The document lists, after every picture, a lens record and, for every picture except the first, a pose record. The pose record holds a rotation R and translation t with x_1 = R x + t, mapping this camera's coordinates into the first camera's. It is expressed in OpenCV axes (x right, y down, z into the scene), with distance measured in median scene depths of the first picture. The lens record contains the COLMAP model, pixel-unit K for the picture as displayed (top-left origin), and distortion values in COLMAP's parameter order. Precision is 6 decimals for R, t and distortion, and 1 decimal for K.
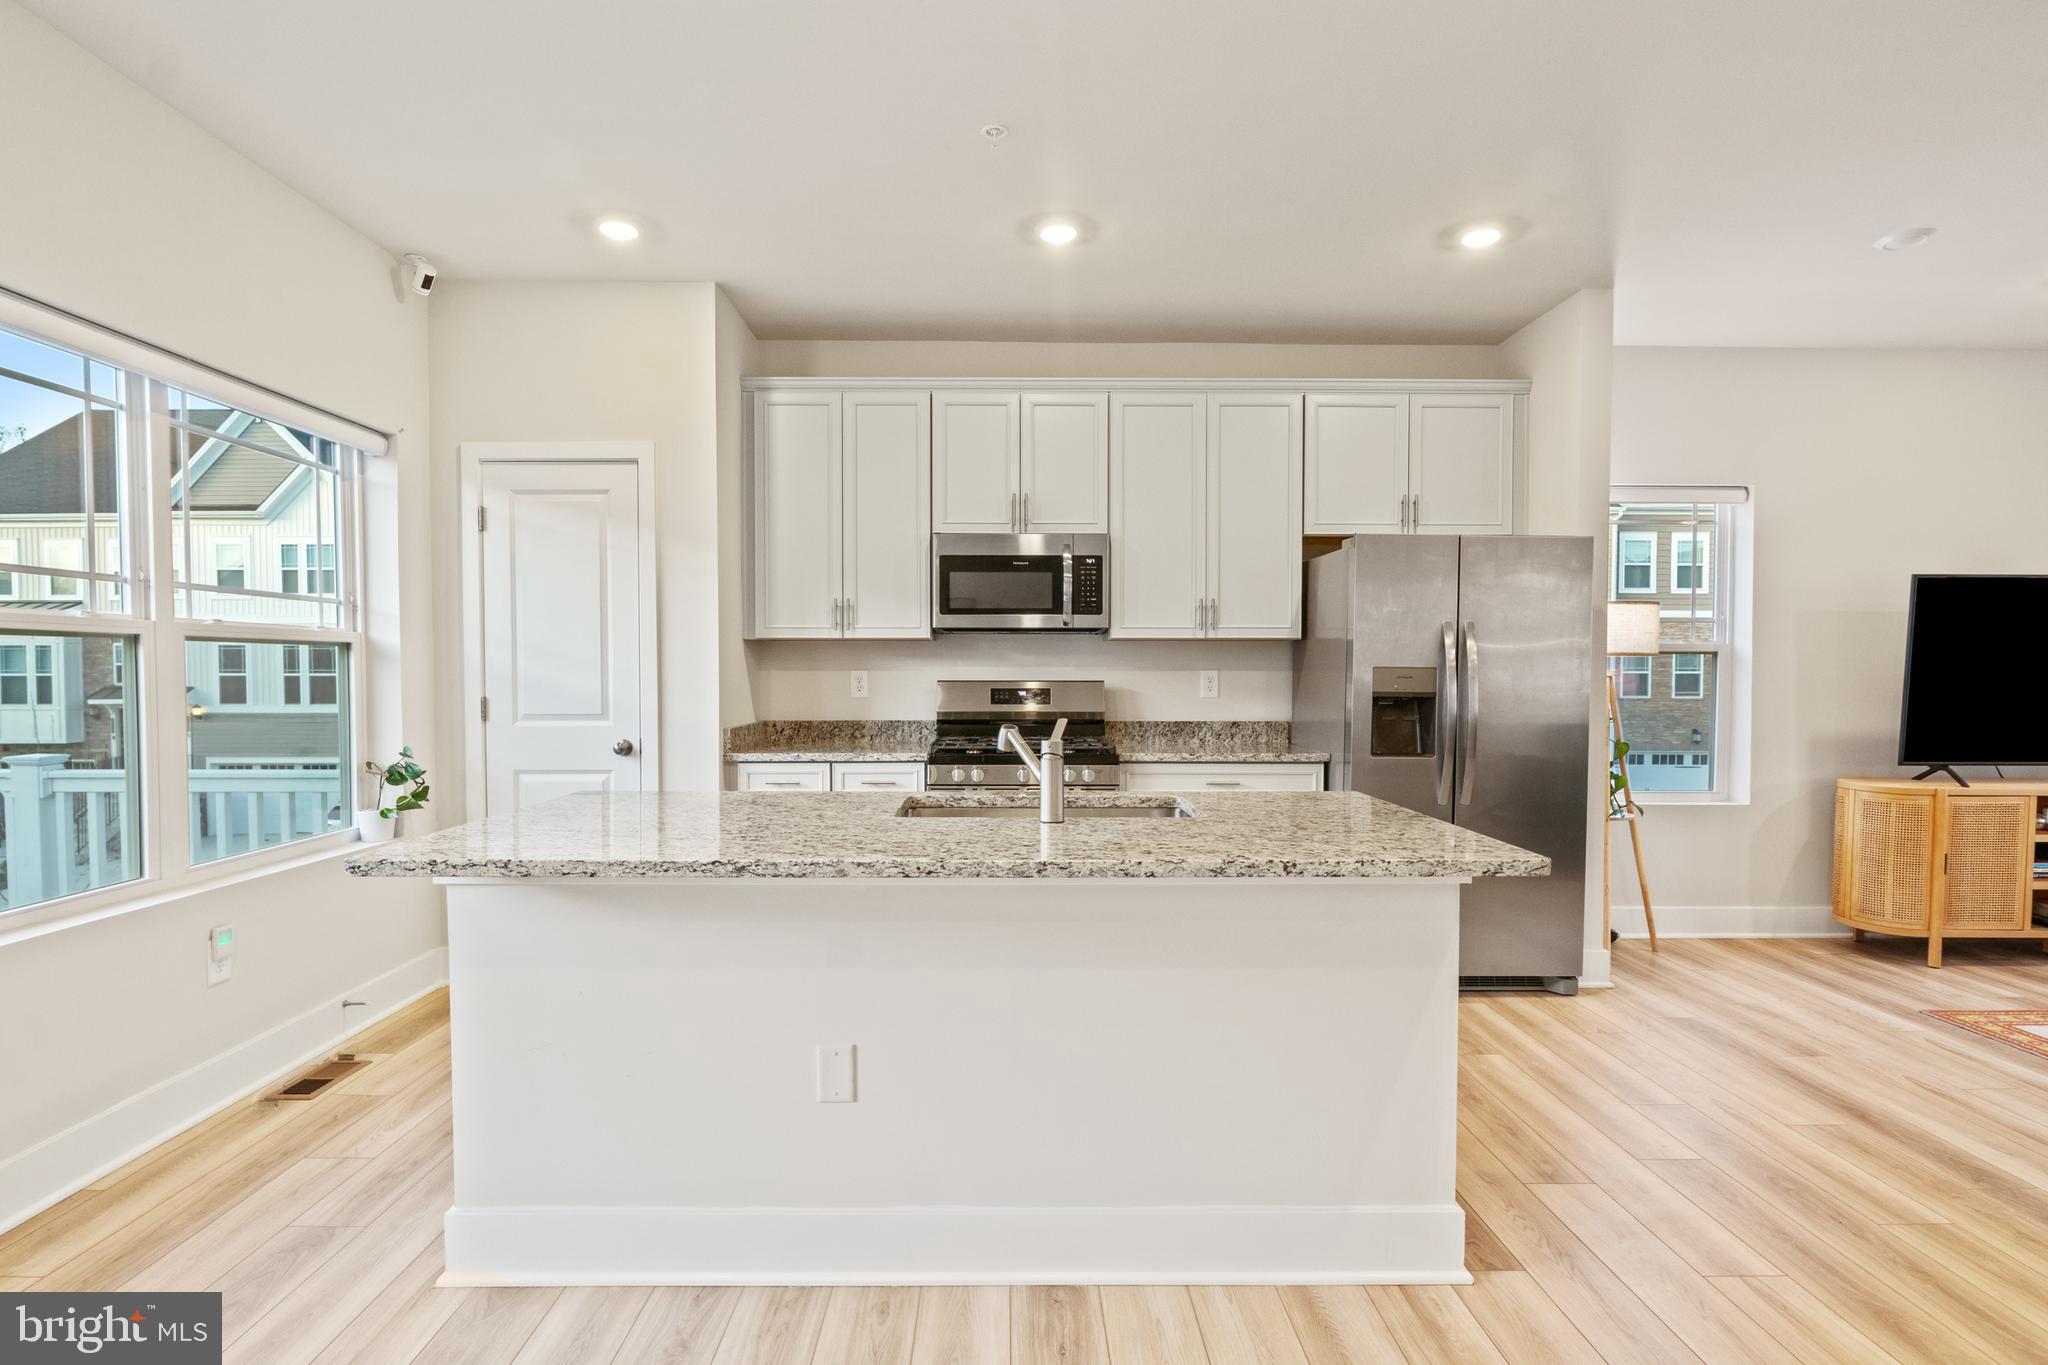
lens RADIAL K [[1025.1, 0, 1018.0], [0, 1025.1, 707.8], [0, 0, 1]] dist [-0.000553, 0.000677]
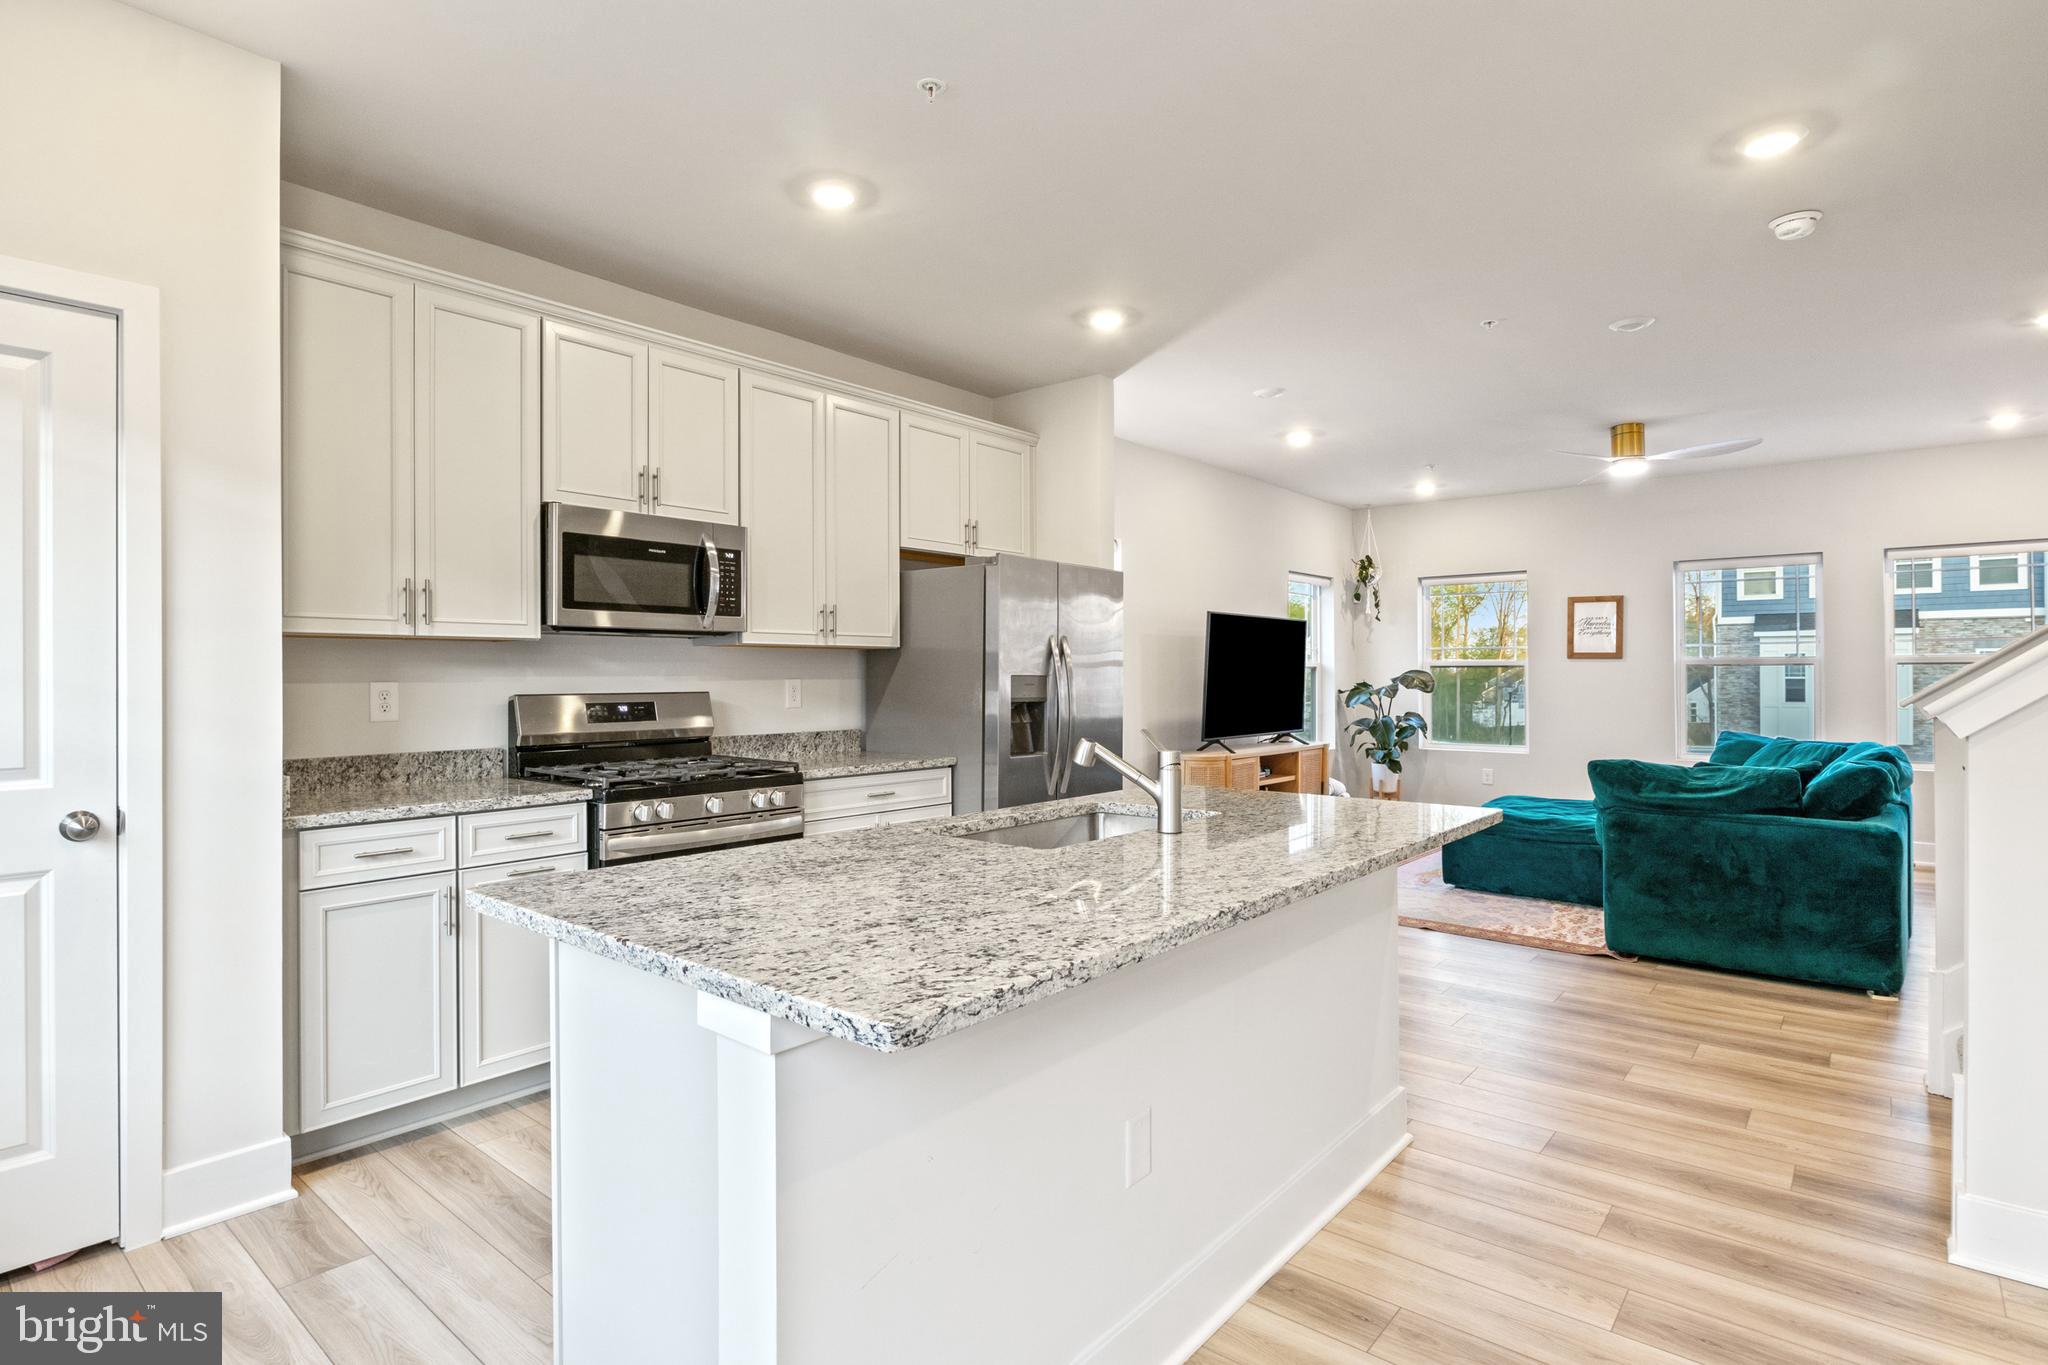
lens RADIAL K [[1027.1, 0, 1024.0], [0, 1027.1, 682.5], [0, 0, 1]] dist [-0.004710, -0.000118]
pose [[0.653951, -0.008217, 0.756492, -0.430472], [0.031743, 0.999358, -0.016585, -0.011753], [-0.755870, 0.034859, 0.653793, 0.237631]]
